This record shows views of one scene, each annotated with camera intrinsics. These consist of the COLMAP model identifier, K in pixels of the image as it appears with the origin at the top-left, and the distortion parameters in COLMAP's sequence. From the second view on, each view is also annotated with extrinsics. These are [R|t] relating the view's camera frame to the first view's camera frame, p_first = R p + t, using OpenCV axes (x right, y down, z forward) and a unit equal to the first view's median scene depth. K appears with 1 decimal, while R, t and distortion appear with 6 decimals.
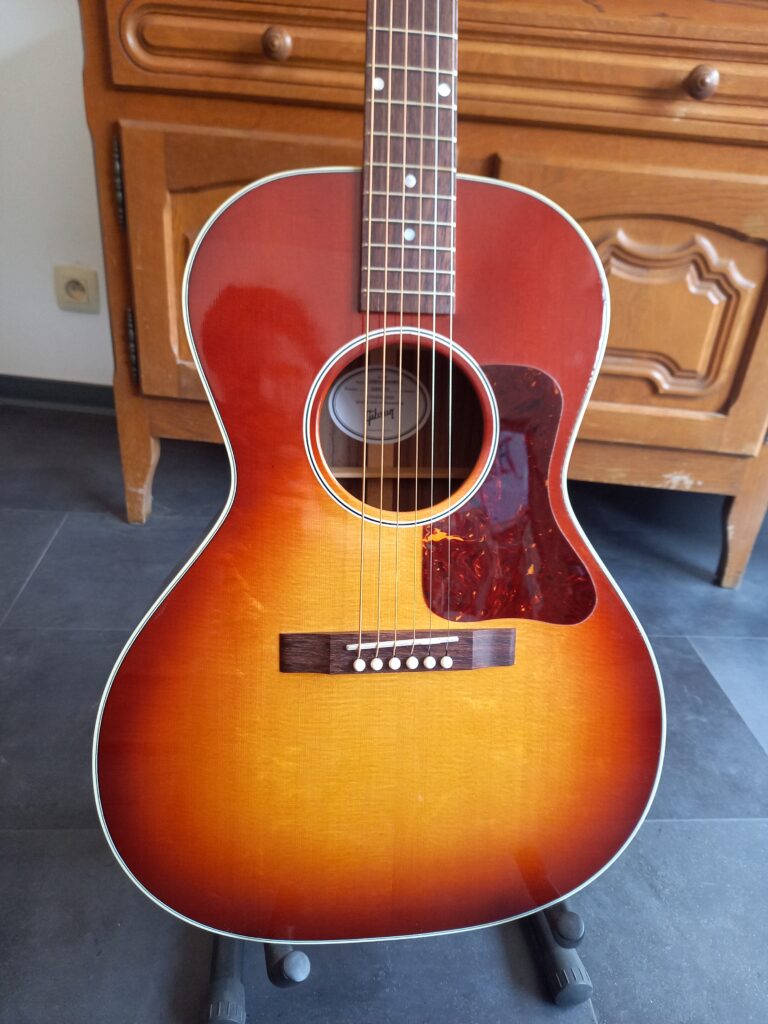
lens RADIAL K [[762.7, 0, 381.5], [0, 762.7, 514.0], [0, 0, 1]] dist [0.027402, -0.040393]
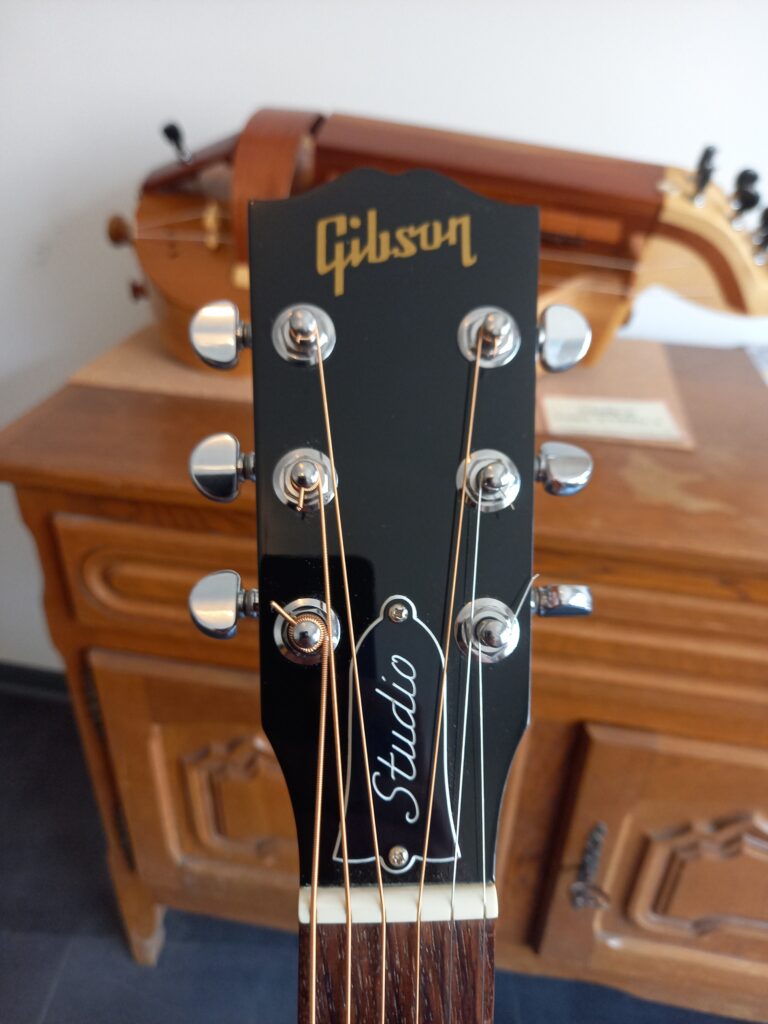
lens RADIAL K [[778.2, 0, 384.0], [0, 778.2, 512.0], [0, 0, 1]] dist [-0.001045, -0.002180]
pose [[0.994135, 0.014281, -0.107198, 0.036812], [-0.009508, 0.998946, 0.044911, -0.690849], [0.107726, -0.043628, 0.993223, 0.254691]]
